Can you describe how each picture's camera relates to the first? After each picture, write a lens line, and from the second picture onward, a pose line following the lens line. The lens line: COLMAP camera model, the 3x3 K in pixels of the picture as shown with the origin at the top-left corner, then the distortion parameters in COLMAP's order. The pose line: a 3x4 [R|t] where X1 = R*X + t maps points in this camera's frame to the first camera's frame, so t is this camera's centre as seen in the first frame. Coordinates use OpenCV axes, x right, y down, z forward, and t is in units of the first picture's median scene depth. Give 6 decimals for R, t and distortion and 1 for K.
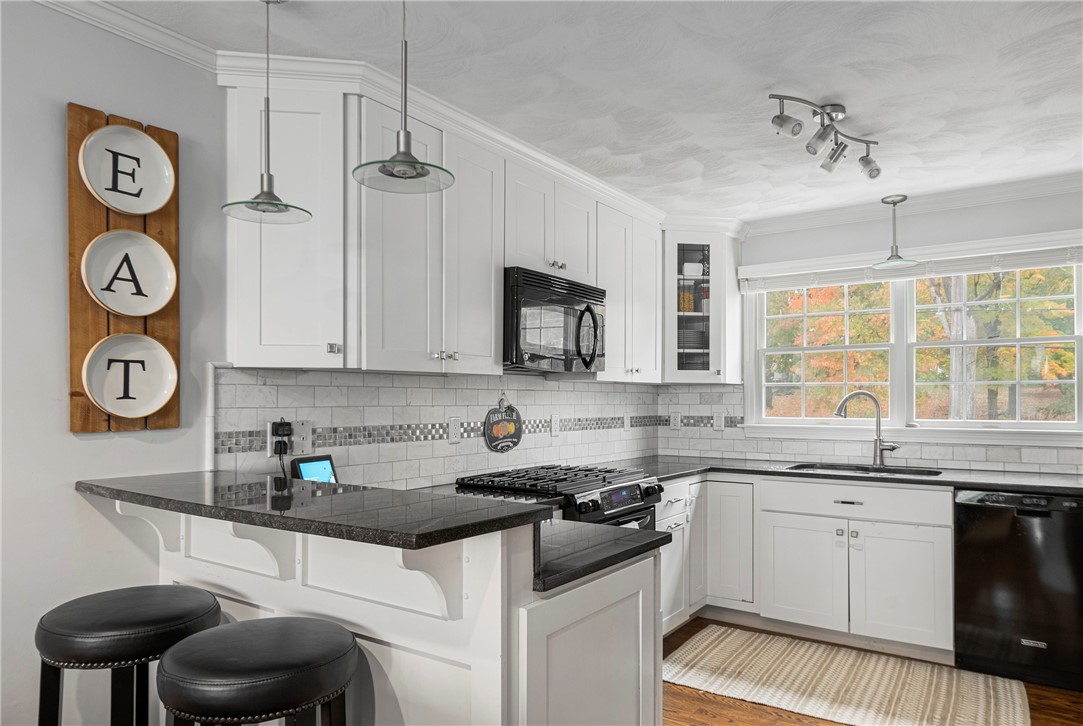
lens RADIAL K [[717.1, 0, 539.4], [0, 717.1, 391.1], [0, 0, 1]] dist [-0.002048, 0.003292]
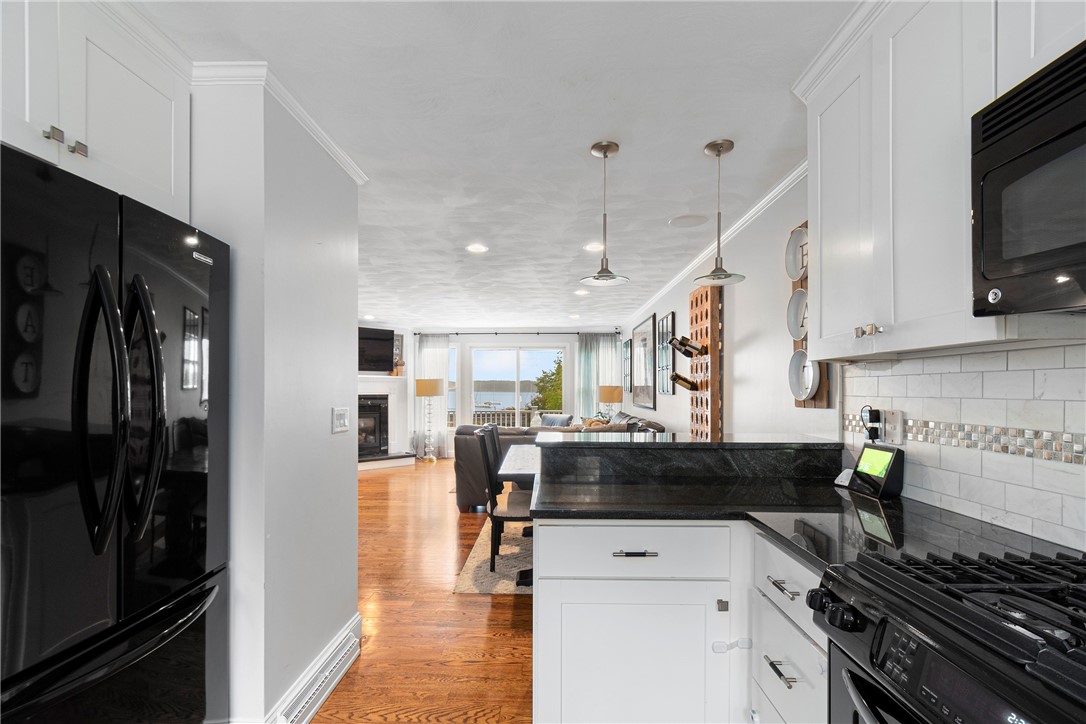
lens RADIAL K [[500.0, 0, 538.0], [0, 500.0, 383.9], [0, 0, 1]] dist [0.005475, -0.002505]
pose [[-0.833497, 0.000881, -0.552523, 0.333675], [0.014269, 0.999700, -0.019930, 0.008170], [0.552339, -0.024495, -0.833259, 0.929157]]
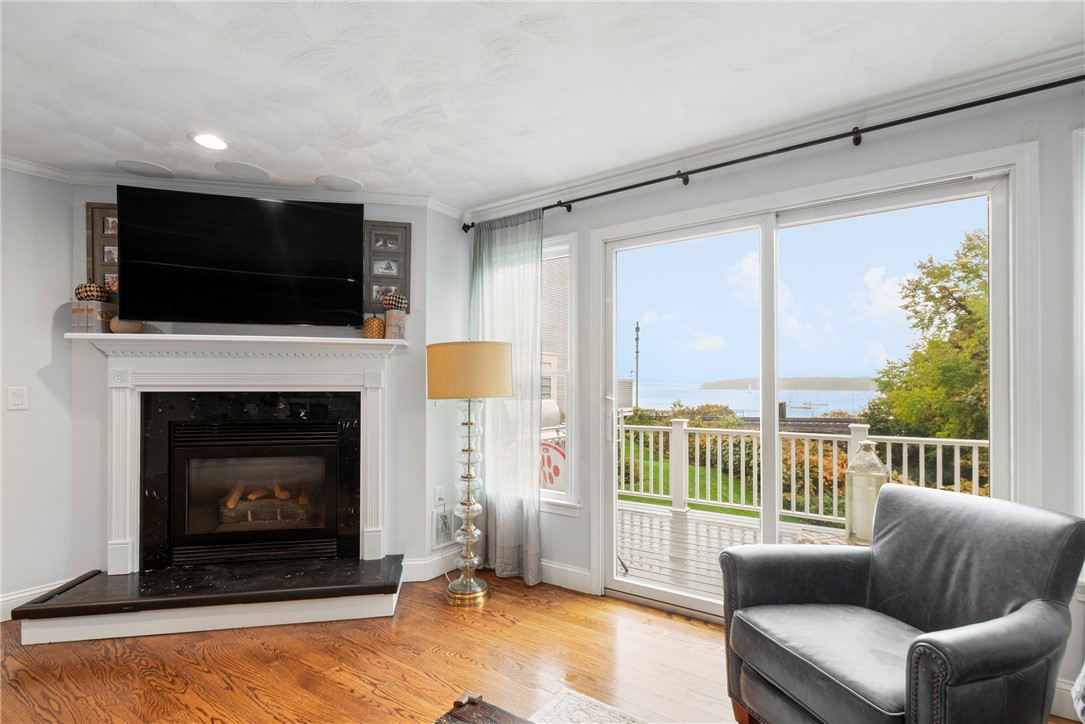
lens RADIAL K [[517.1, 0, 541.3], [0, 517.1, 378.2], [0, 0, 1]] dist [-0.005600, -0.001103]
pose [[-0.999960, 0.008147, -0.003600, -0.683028], [0.008270, 0.999337, -0.035456, 0.011599], [0.003309, -0.035484, -0.999365, -0.569615]]
